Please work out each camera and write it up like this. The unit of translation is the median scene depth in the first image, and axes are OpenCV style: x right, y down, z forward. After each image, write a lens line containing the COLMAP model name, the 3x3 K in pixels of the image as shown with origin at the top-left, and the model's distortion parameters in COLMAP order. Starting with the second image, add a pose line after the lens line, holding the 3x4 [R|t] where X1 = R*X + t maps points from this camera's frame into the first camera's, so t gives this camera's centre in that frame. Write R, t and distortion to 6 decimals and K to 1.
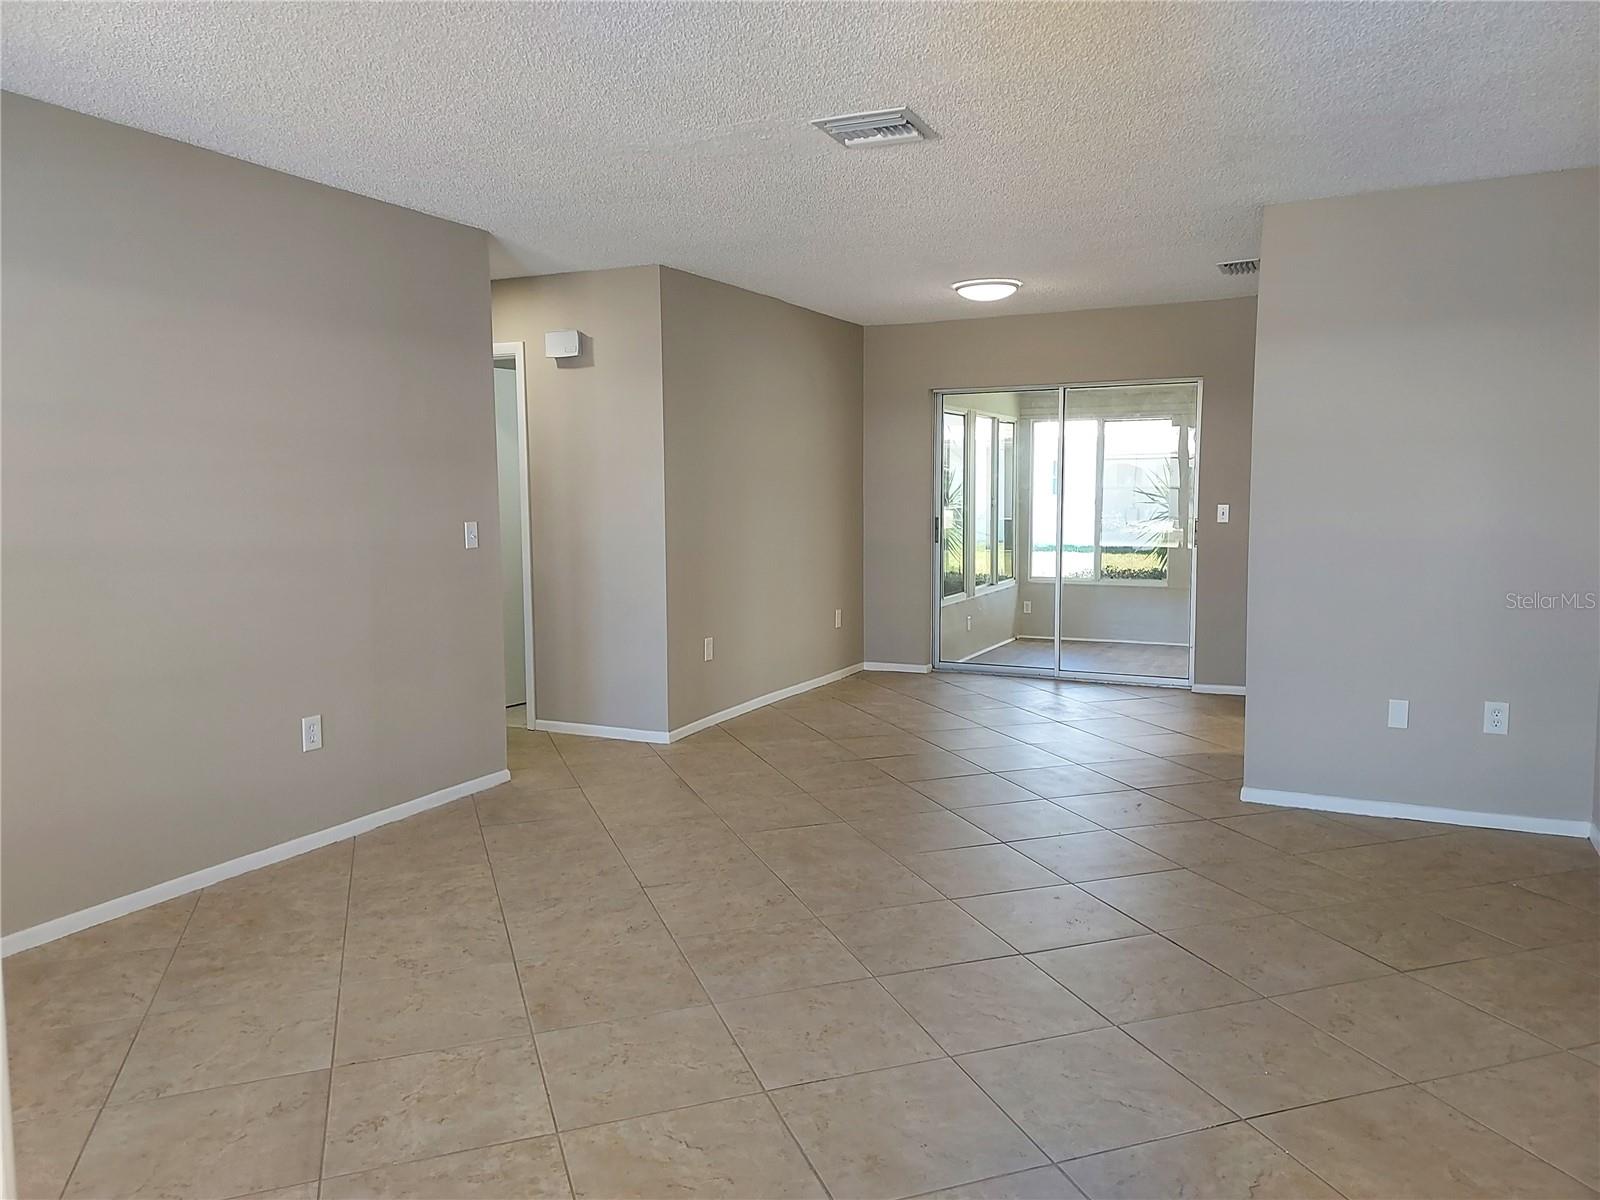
lens RADIAL K [[1163.2, 0, 800.0], [0, 1163.2, 600.0], [0, 0, 1]] dist [0.078240, -0.067655]
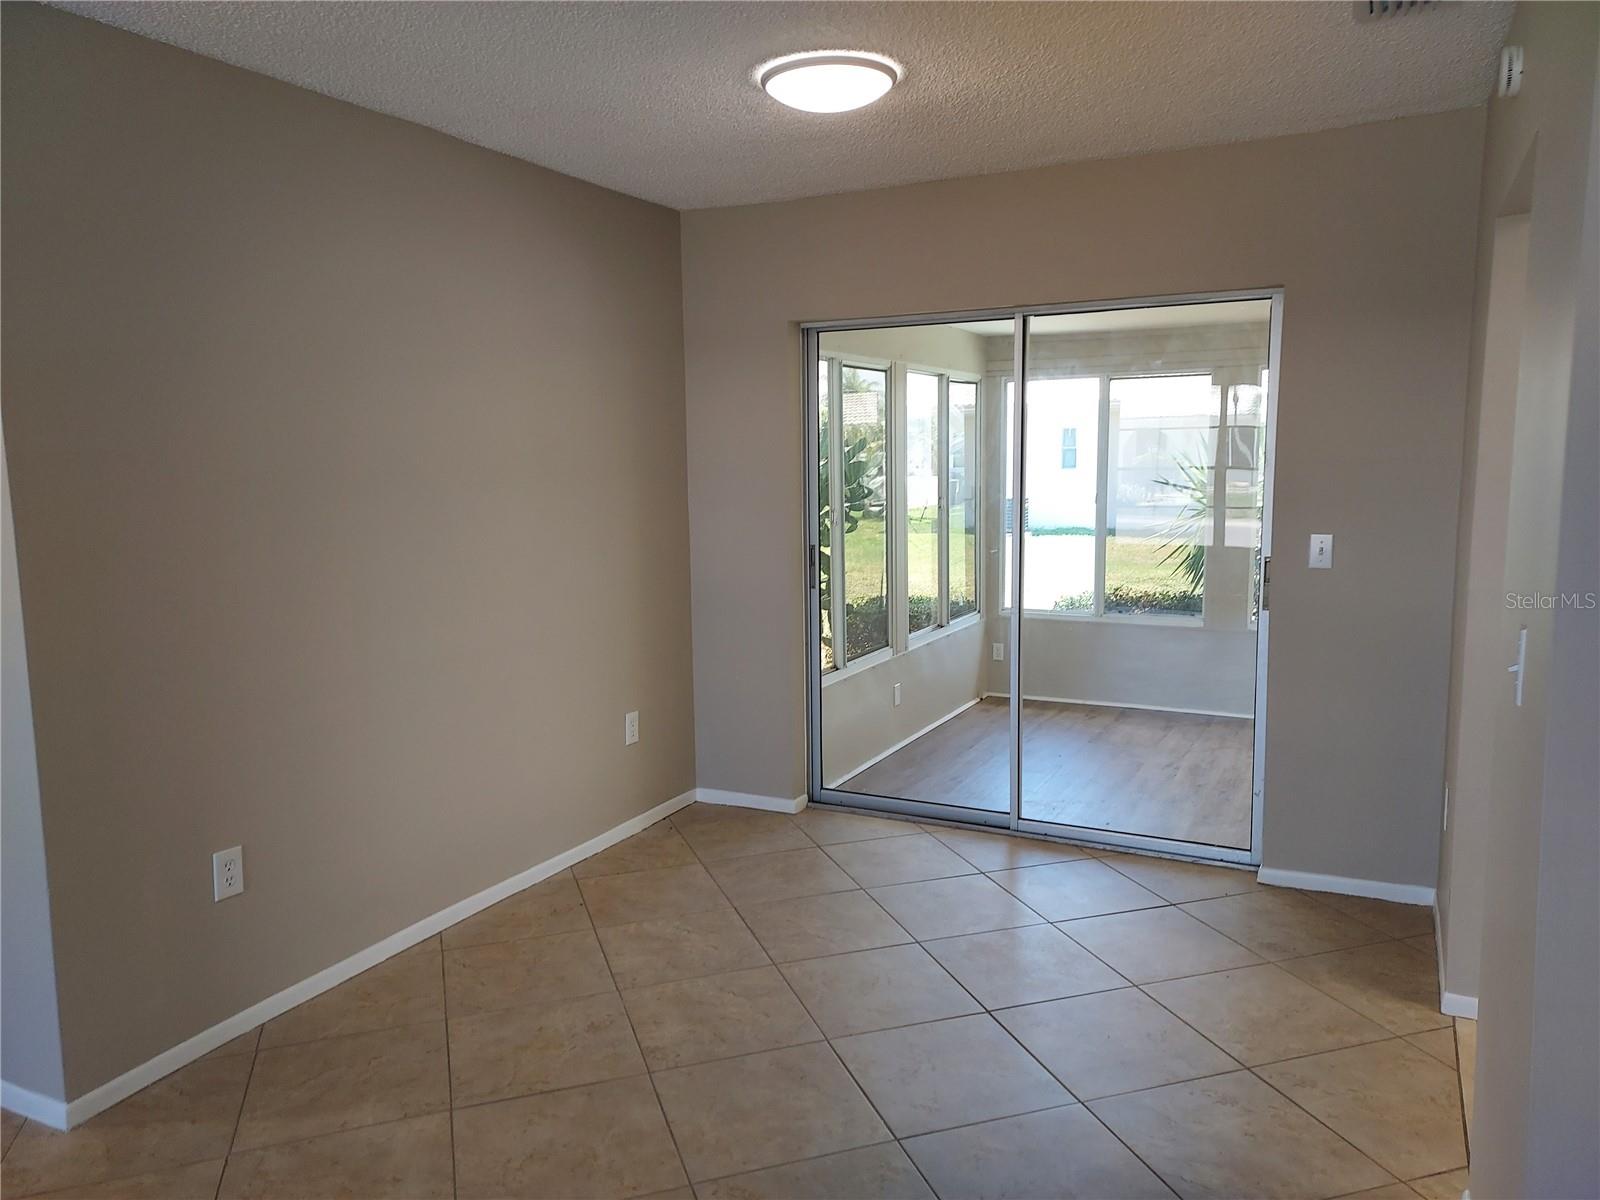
lens RADIAL K [[1163.2, 0, 800.0], [0, 1163.2, 600.0], [0, 0, 1]] dist [0.078240, -0.067655]
pose [[0.999858, -0.003179, -0.016556, 0.099513], [0.003696, 0.999504, 0.031280, -0.051332], [0.016449, -0.031337, 0.999374, 0.345427]]
